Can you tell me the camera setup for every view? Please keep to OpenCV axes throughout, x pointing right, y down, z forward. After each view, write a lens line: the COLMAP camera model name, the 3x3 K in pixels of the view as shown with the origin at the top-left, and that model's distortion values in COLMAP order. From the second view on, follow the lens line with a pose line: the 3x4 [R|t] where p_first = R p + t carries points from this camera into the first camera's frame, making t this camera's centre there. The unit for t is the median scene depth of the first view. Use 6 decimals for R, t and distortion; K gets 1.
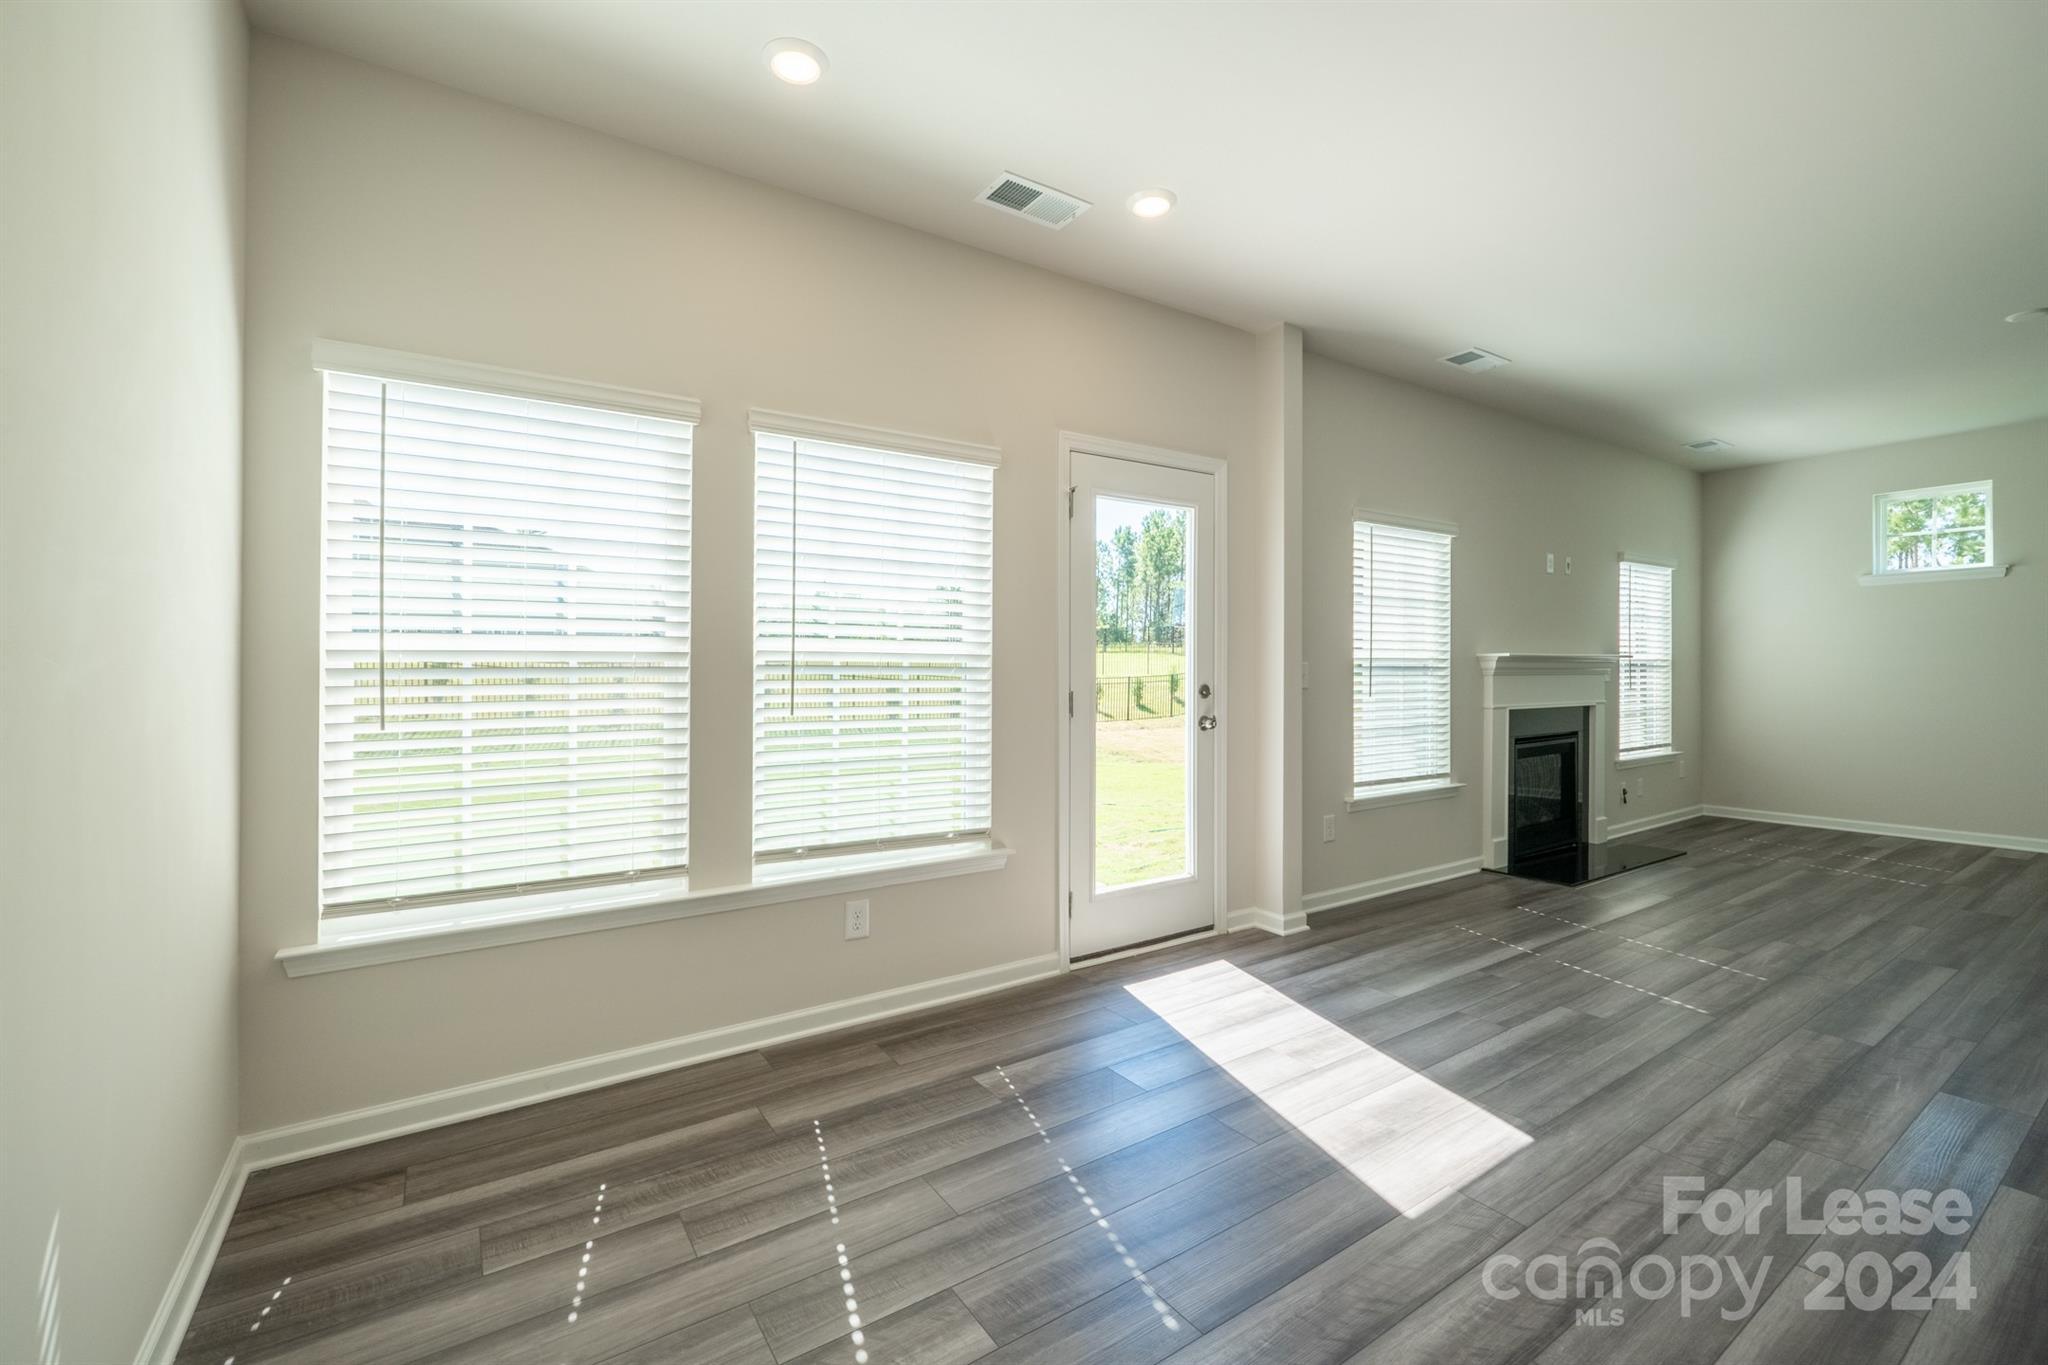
lens RADIAL K [[857.8, 0, 1017.9], [0, 857.8, 683.4], [0, 0, 1]] dist [-0.005620, -0.000319]
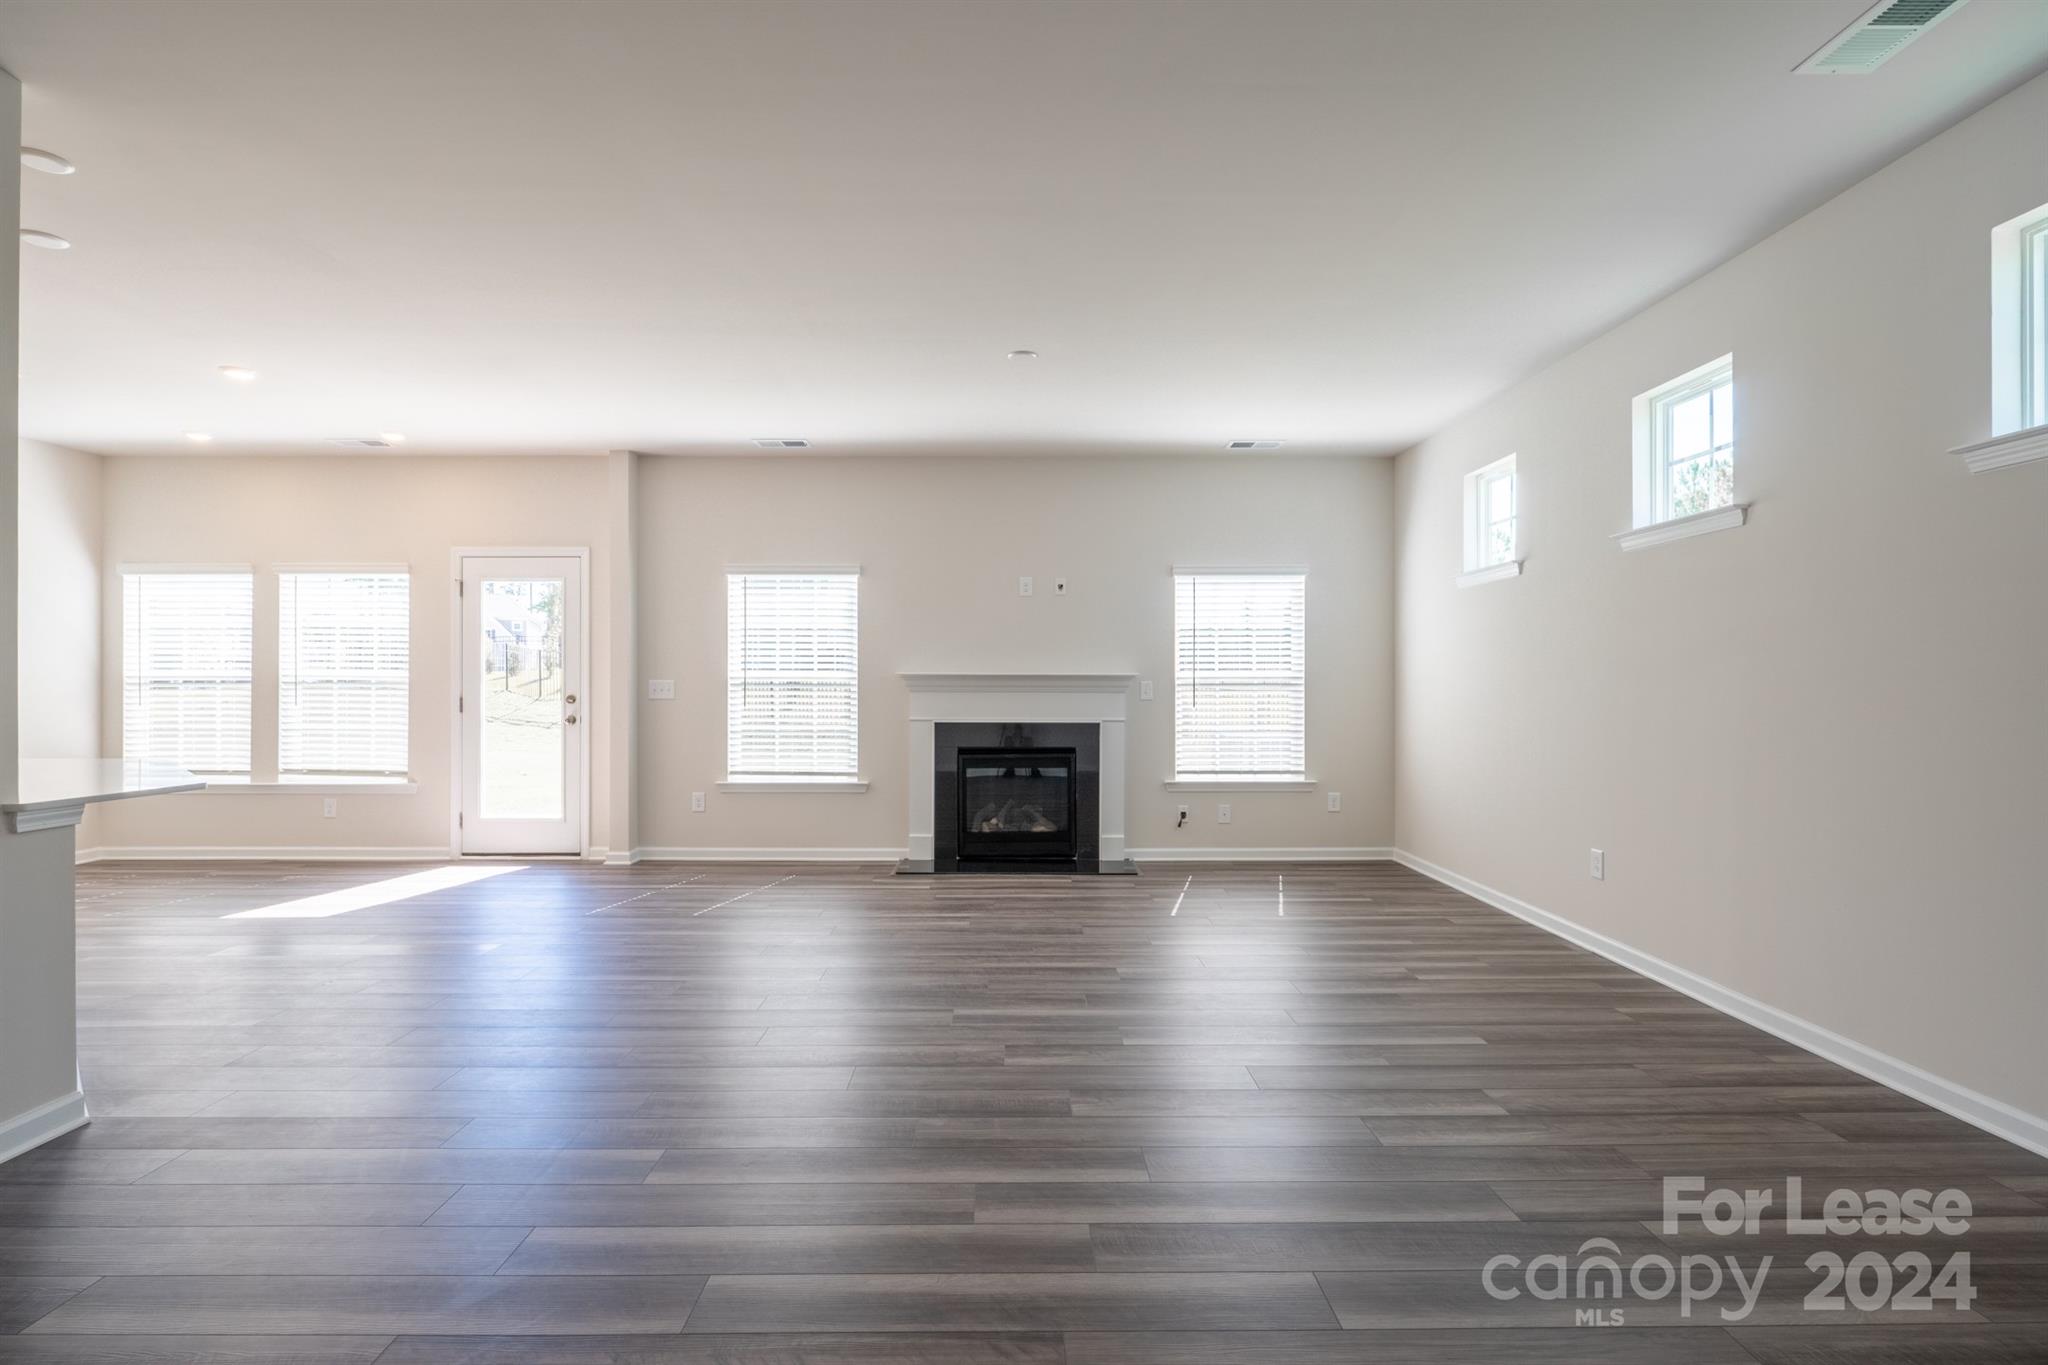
lens RADIAL K [[971.2, 0, 1017.7], [0, 971.2, 692.1], [0, 0, 1]] dist [-0.003779, 0.000190]
pose [[0.836779, 0.010085, -0.547448, 2.419698], [-0.013122, 0.999913, -0.001636, -0.014564], [0.547384, 0.008552, 0.836838, -0.023447]]
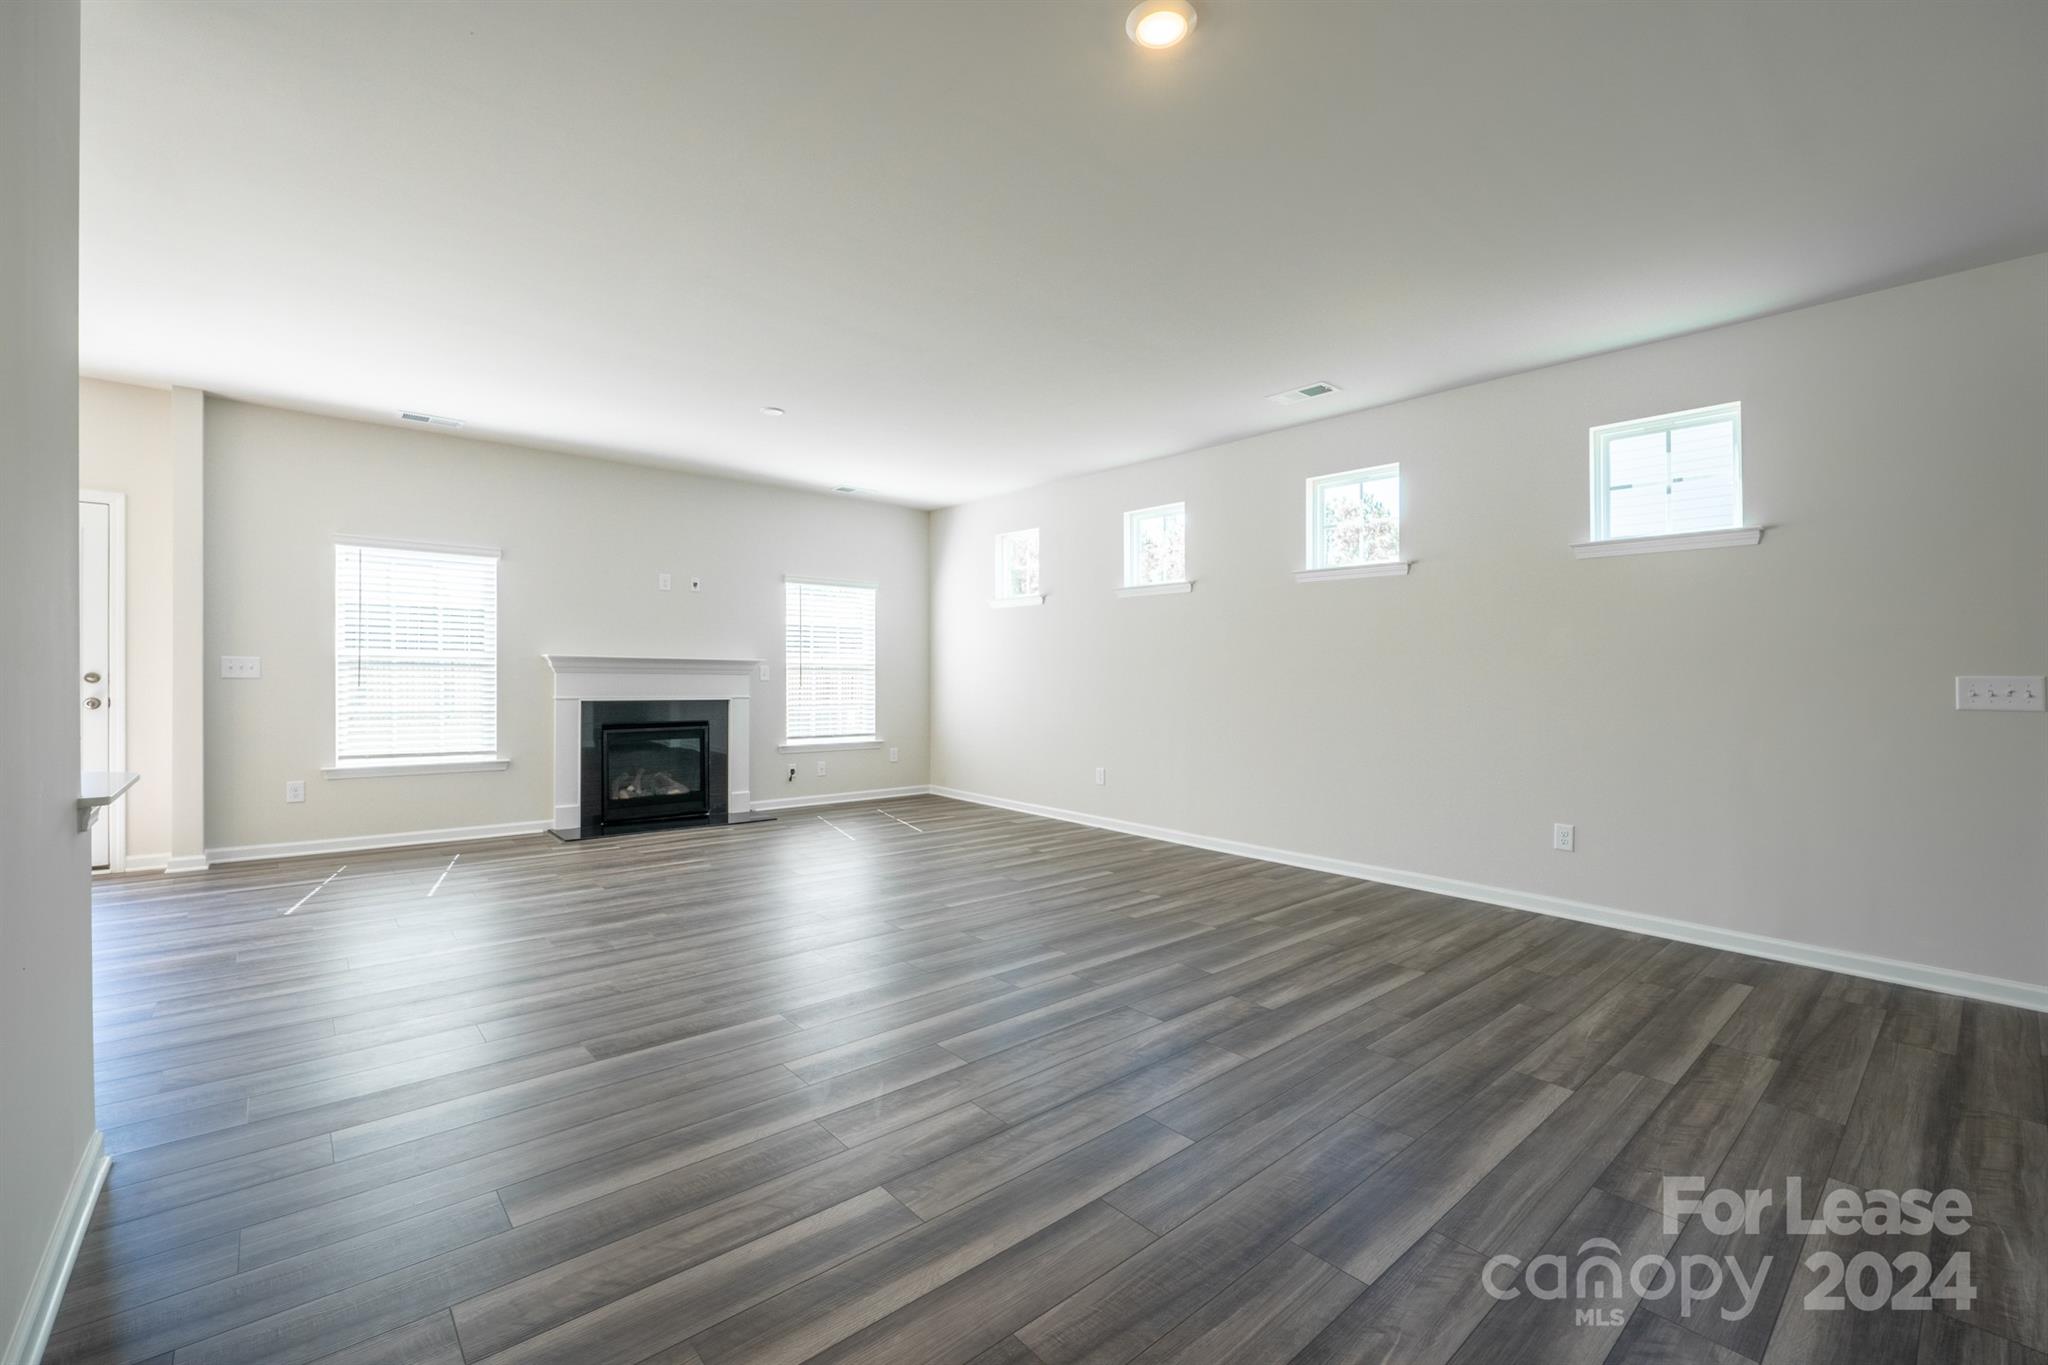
lens RADIAL K [[857.8, 0, 1015.9], [0, 857.8, 687.3], [0, 0, 1]] dist [-0.005620, -0.000319]
pose [[0.991743, 0.016922, 0.127118, 1.830948], [-0.017391, 0.999845, 0.002583, -0.004174], [-0.127055, -0.004772, 0.991884, -0.524325]]
